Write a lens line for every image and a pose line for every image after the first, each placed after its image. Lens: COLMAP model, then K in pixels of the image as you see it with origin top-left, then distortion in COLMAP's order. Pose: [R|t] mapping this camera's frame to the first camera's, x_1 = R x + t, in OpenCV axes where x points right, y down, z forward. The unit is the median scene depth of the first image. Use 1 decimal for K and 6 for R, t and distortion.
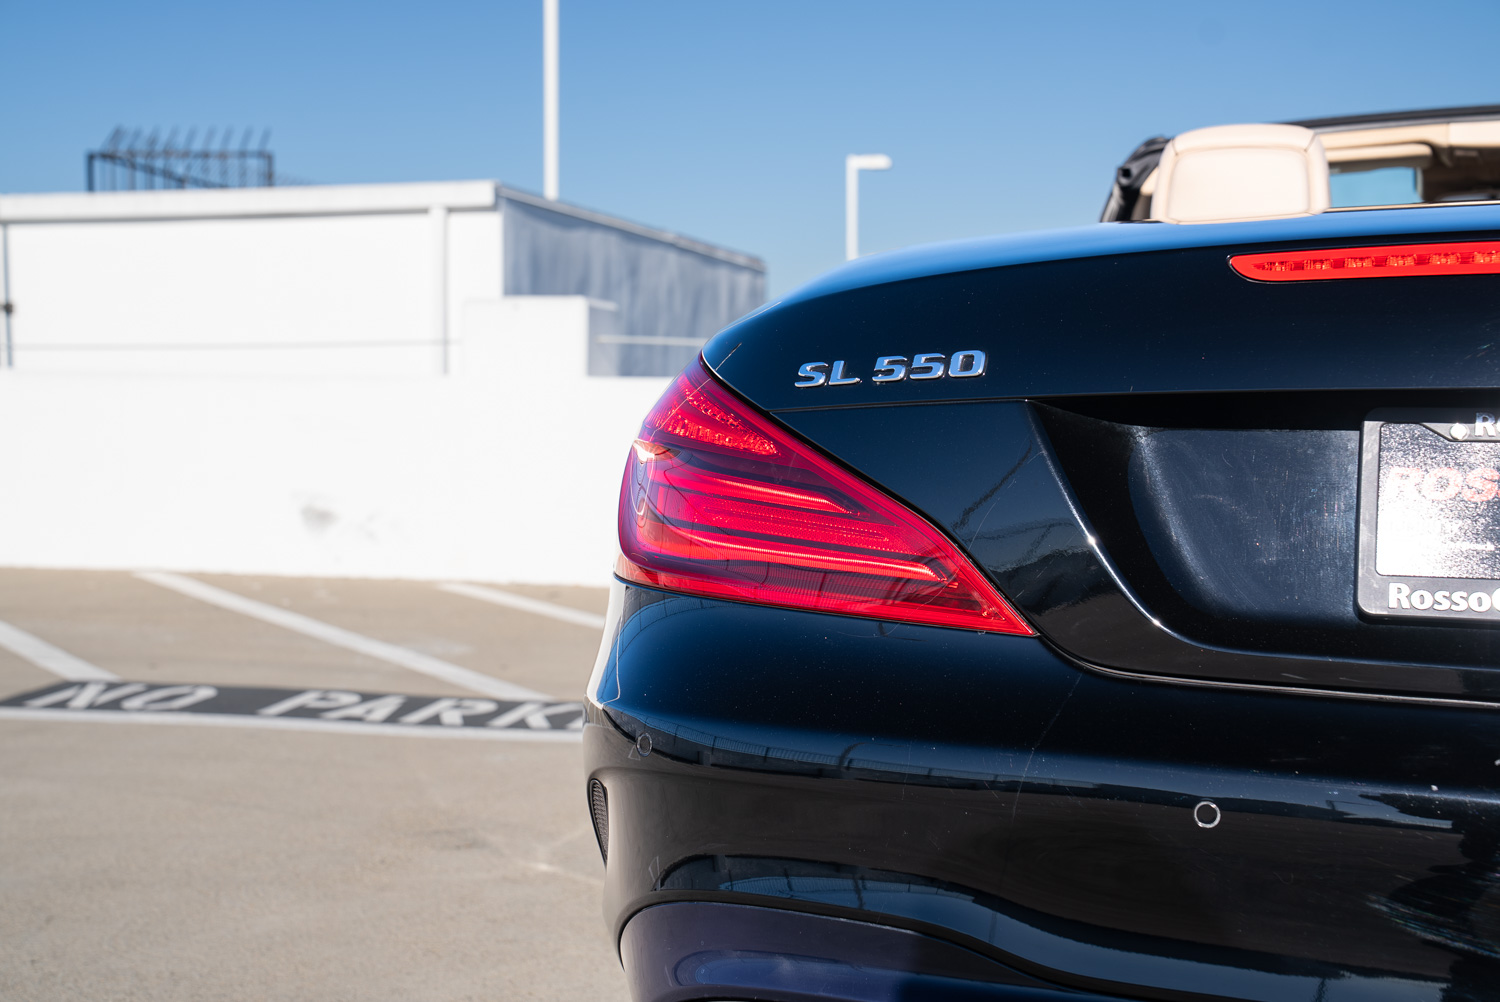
lens RADIAL K [[2124.0, 0, 743.3], [0, 2124.0, 501.6], [0, 0, 1]] dist [0.160880, 0.116788]
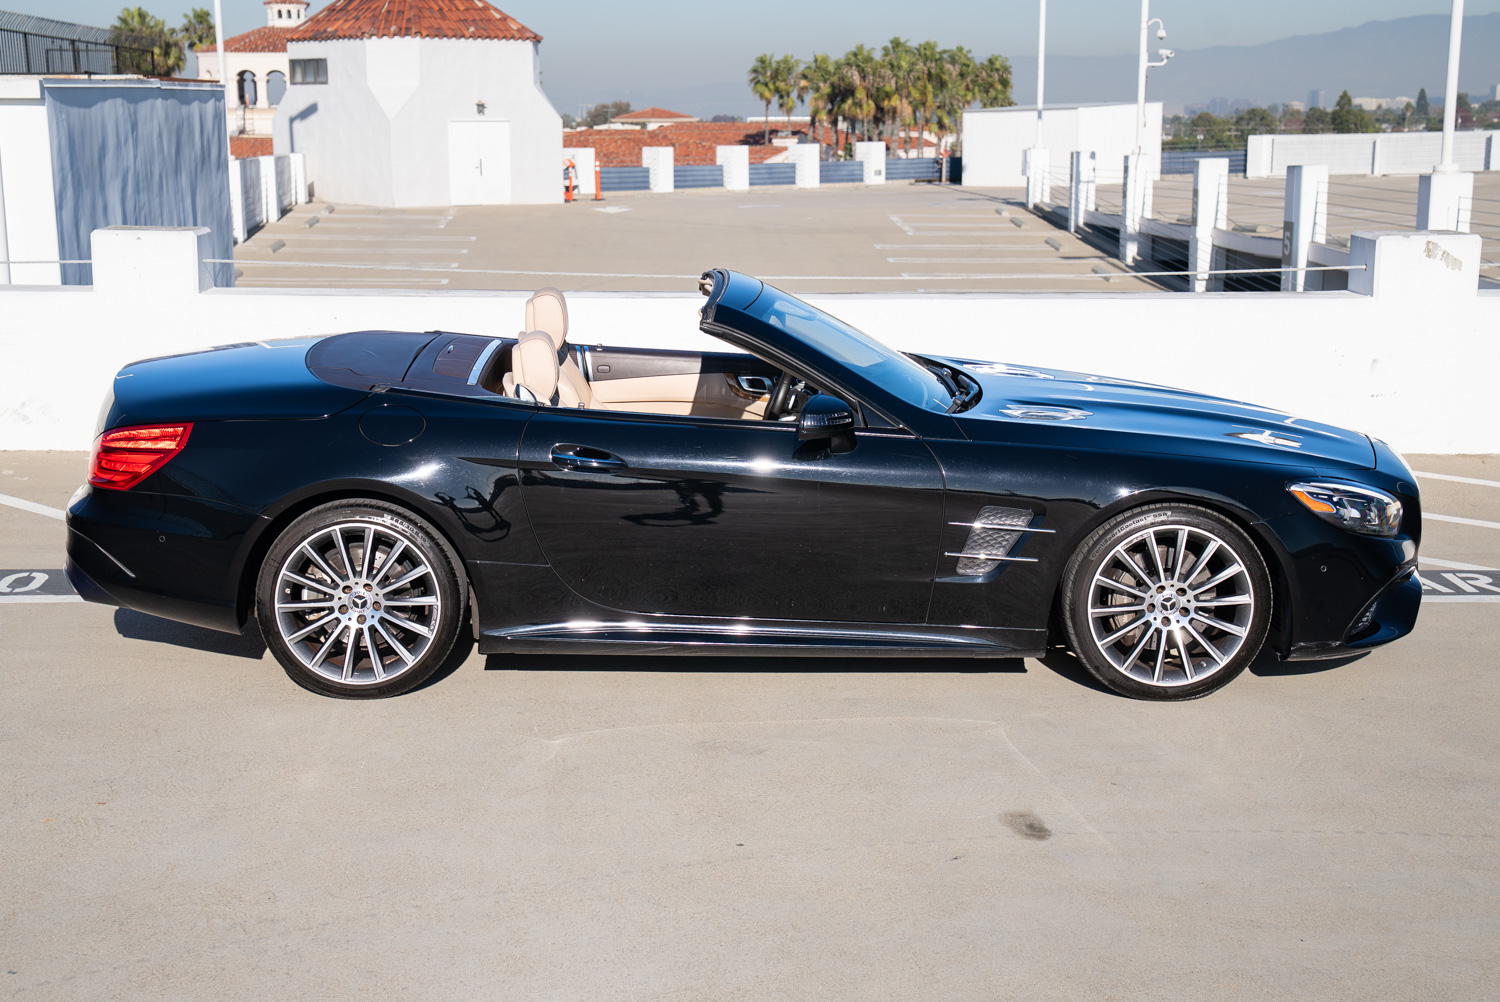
lens RADIAL K [[2339.8, 0, 704.1], [0, 2339.8, 532.8], [0, 0, 1]] dist [0.191611, 0.107256]
pose [[0.963583, -0.057753, 0.261097, -0.687859], [0.018782, 0.988605, 0.149359, -0.522573], [-0.266748, -0.139016, 0.953688, -2.026546]]
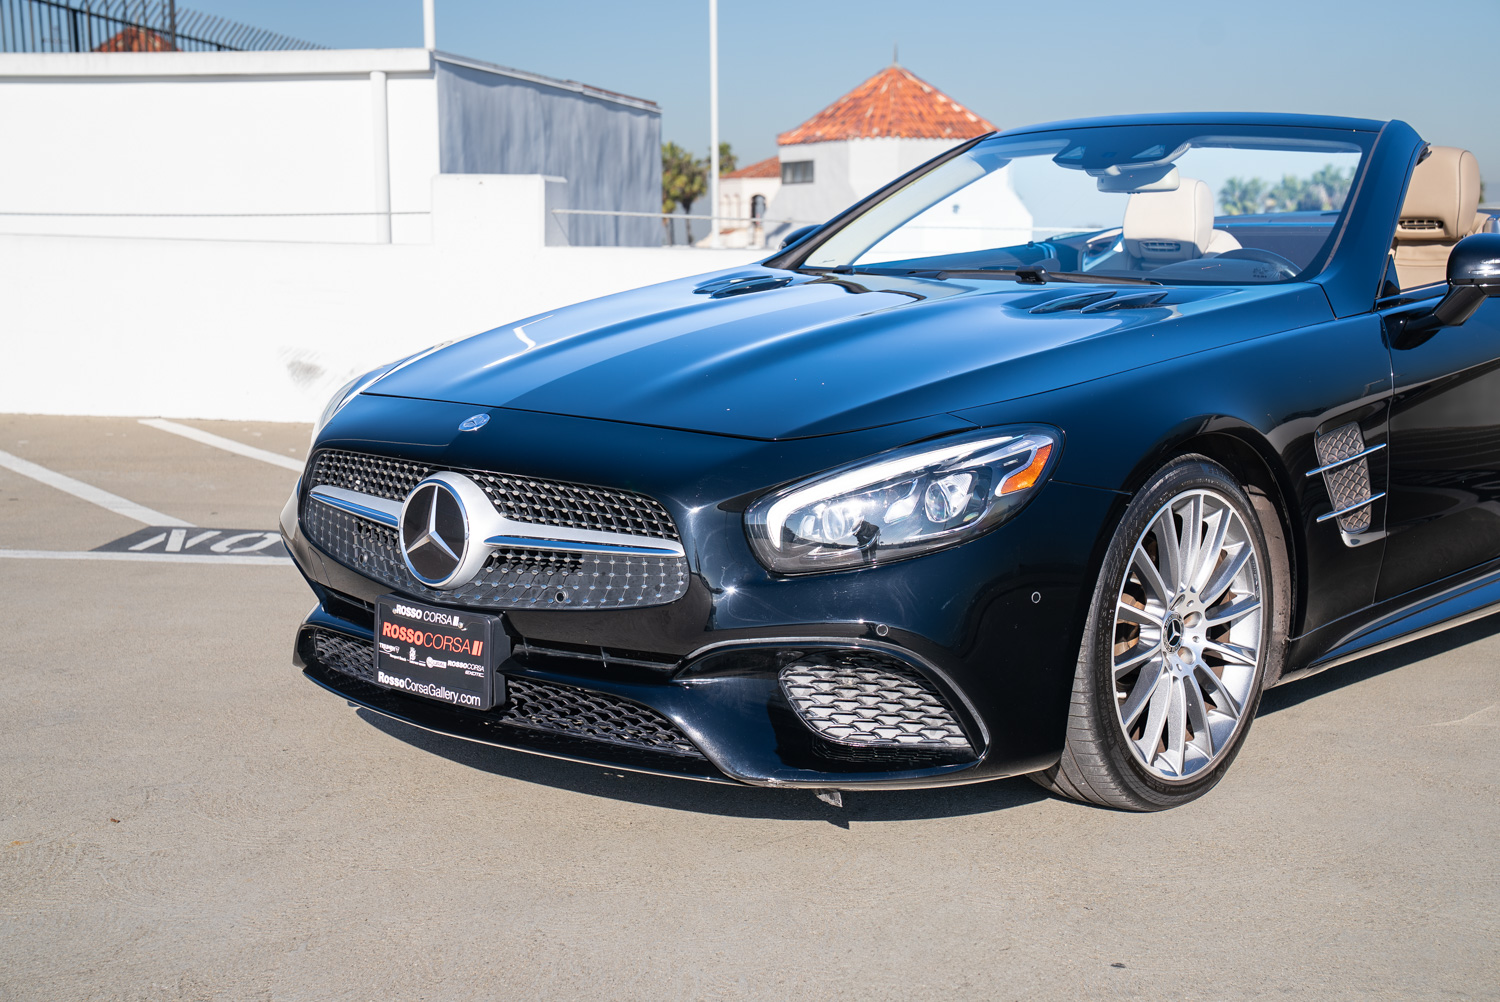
lens RADIAL K [[2100.0, 0, 743.5], [0, 2100.0, 496.7], [0, 0, 1]] dist [0.175042, 0.145727]
pose [[0.997419, -0.014274, 0.070361, -0.209685], [0.007843, 0.995835, 0.090836, -0.114075], [-0.071365, -0.090050, 0.993377, -0.559047]]
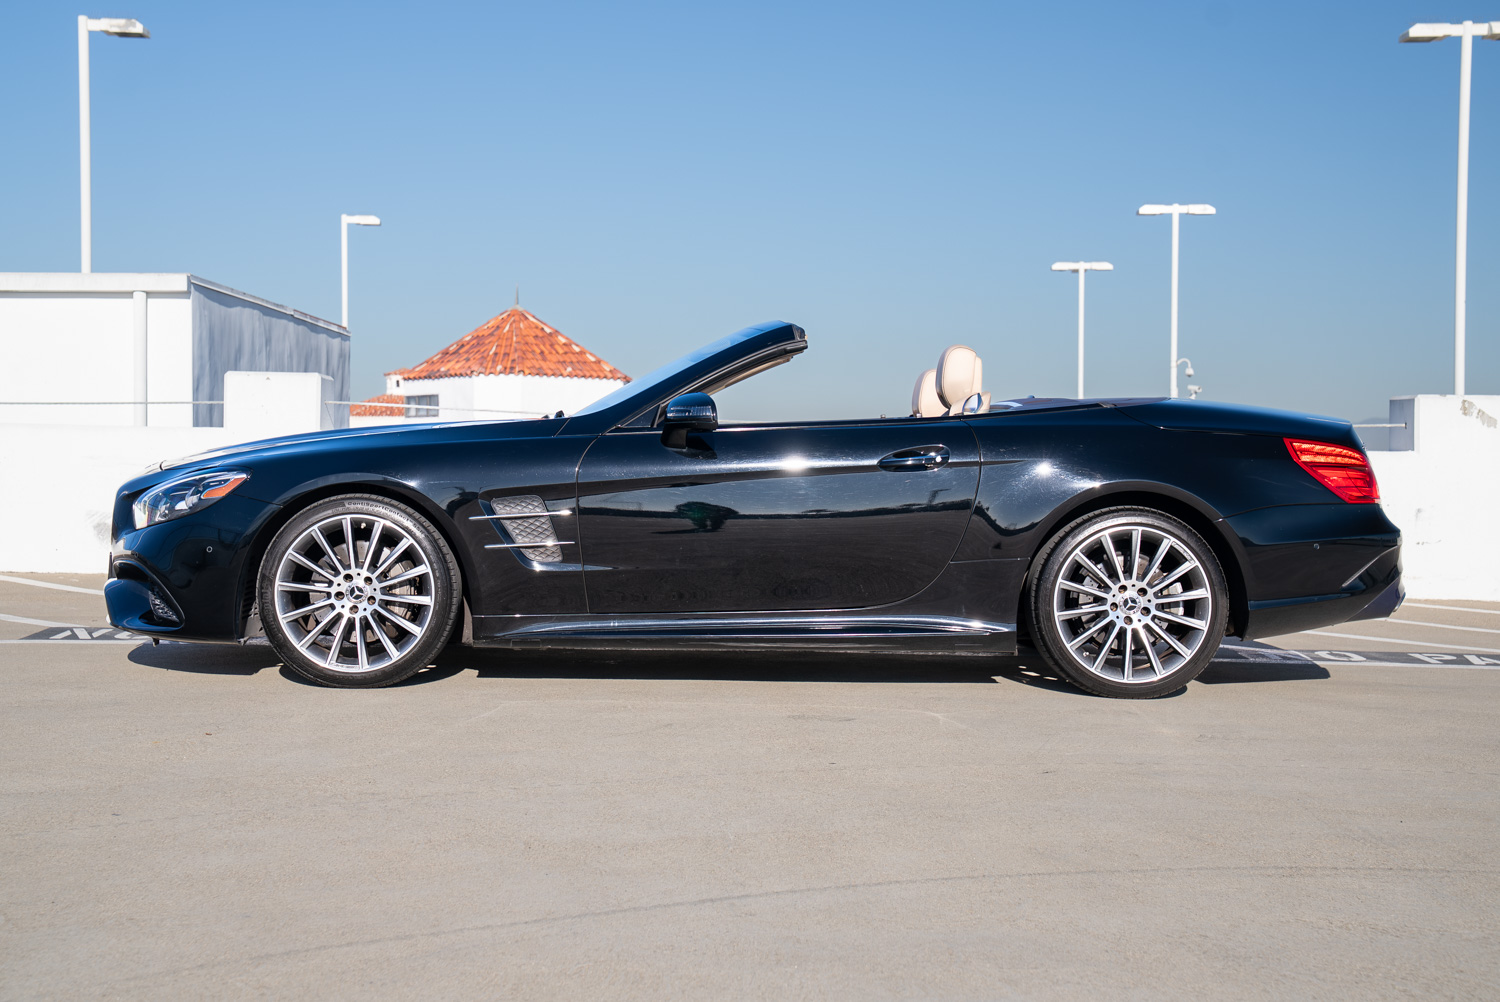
lens RADIAL K [[2153.1, 0, 737.9], [0, 2153.1, 487.9], [0, 0, 1]] dist [0.171605, 0.183531]
pose [[0.967786, 0.002035, 0.251767, -0.708548], [0.004974, 0.999618, -0.027200, 0.086542], [-0.251726, 0.027576, 0.967405, -1.911082]]
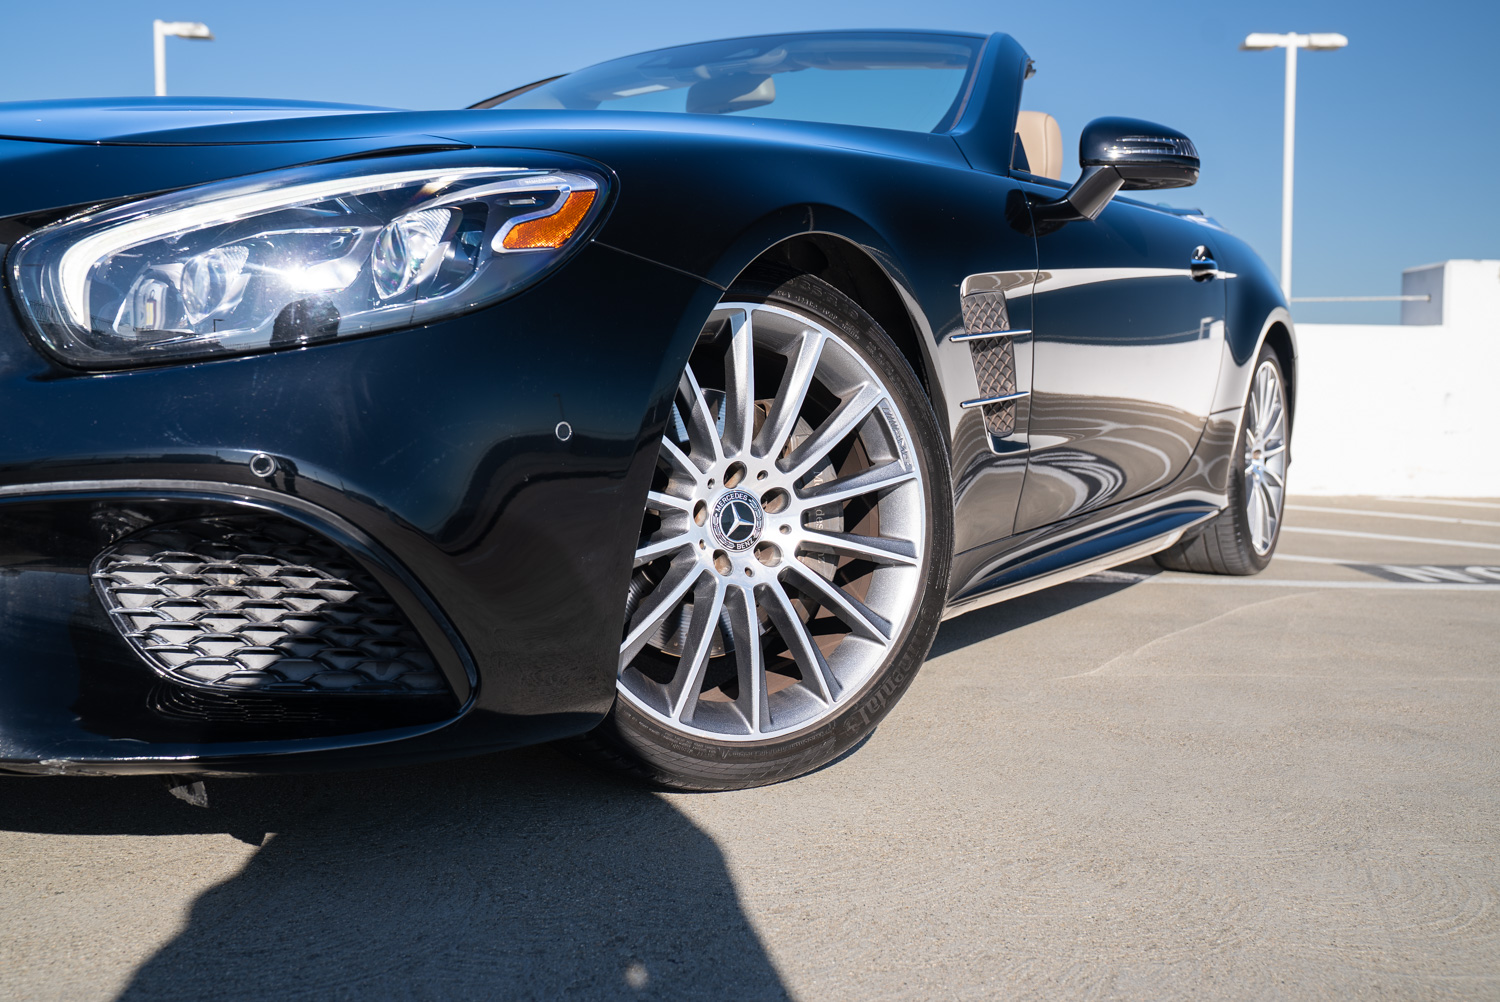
lens RADIAL K [[1471.8, 0, 751.1], [0, 1471.8, 500.2], [0, 0, 1]] dist [0.004884, 0.005073]
pose [[0.964292, -0.000628, 0.264842, 0.062050], [-0.007041, 0.999583, 0.028008, 0.150726], [-0.264749, -0.028872, 0.963885, 0.478334]]
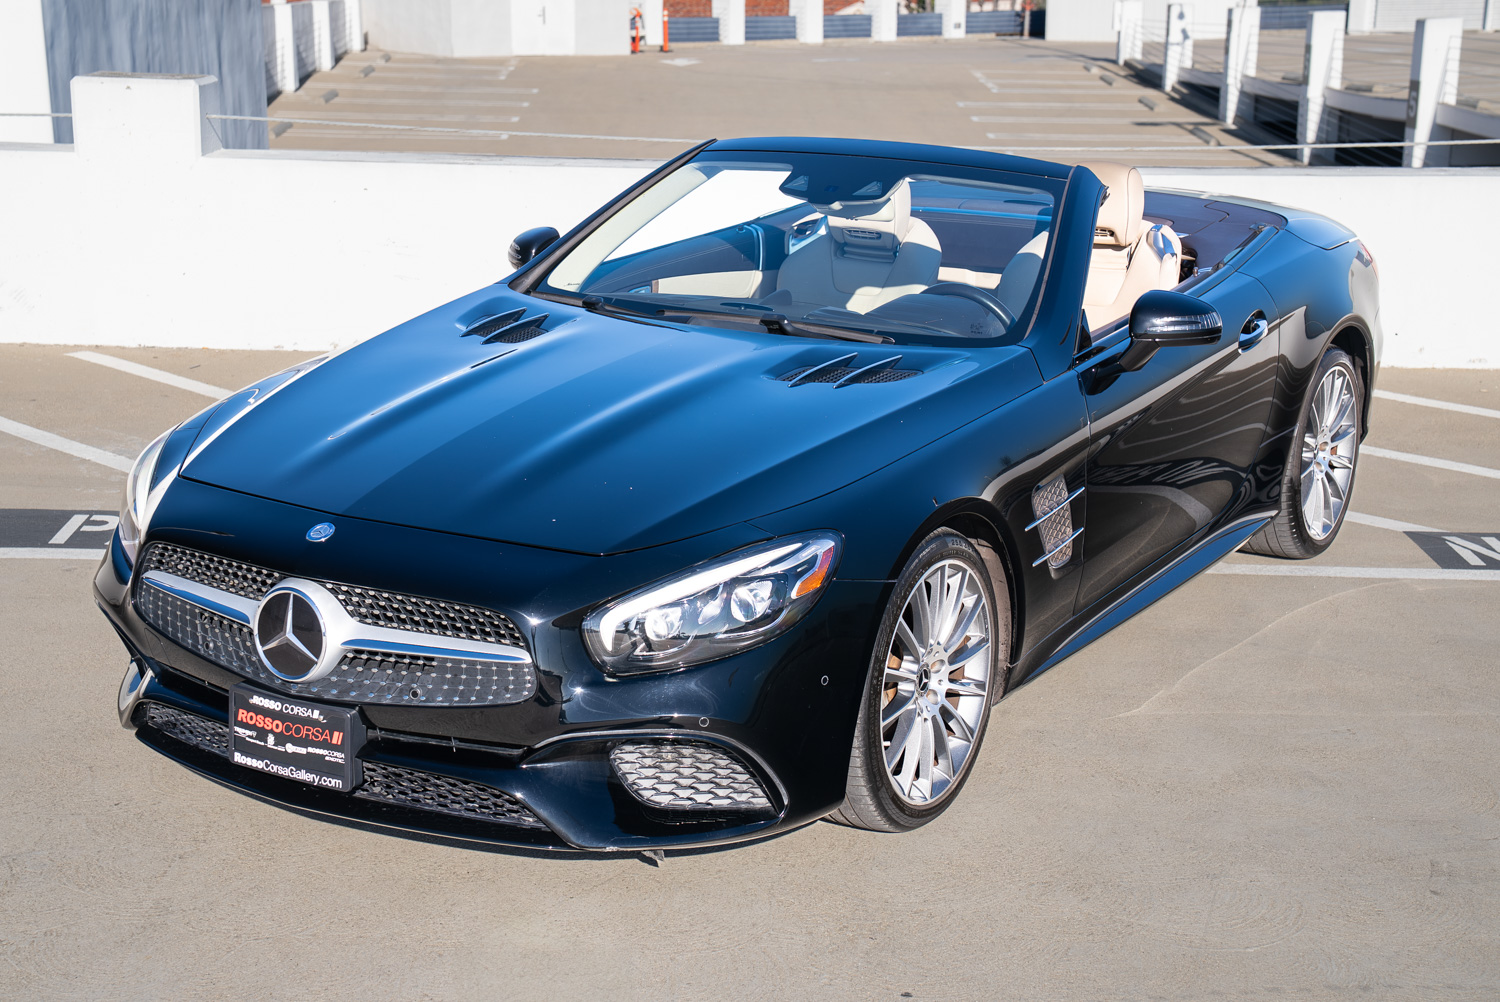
lens RADIAL K [[2339.7, 0, 717.3], [0, 2339.7, 505.7], [0, 0, 1]] dist [0.168364, 0.262657]
pose [[0.969288, -0.055085, 0.239680, -0.500962], [0.006884, 0.980287, 0.197458, -0.506900], [-0.245832, -0.189744, 0.950560, -0.995613]]
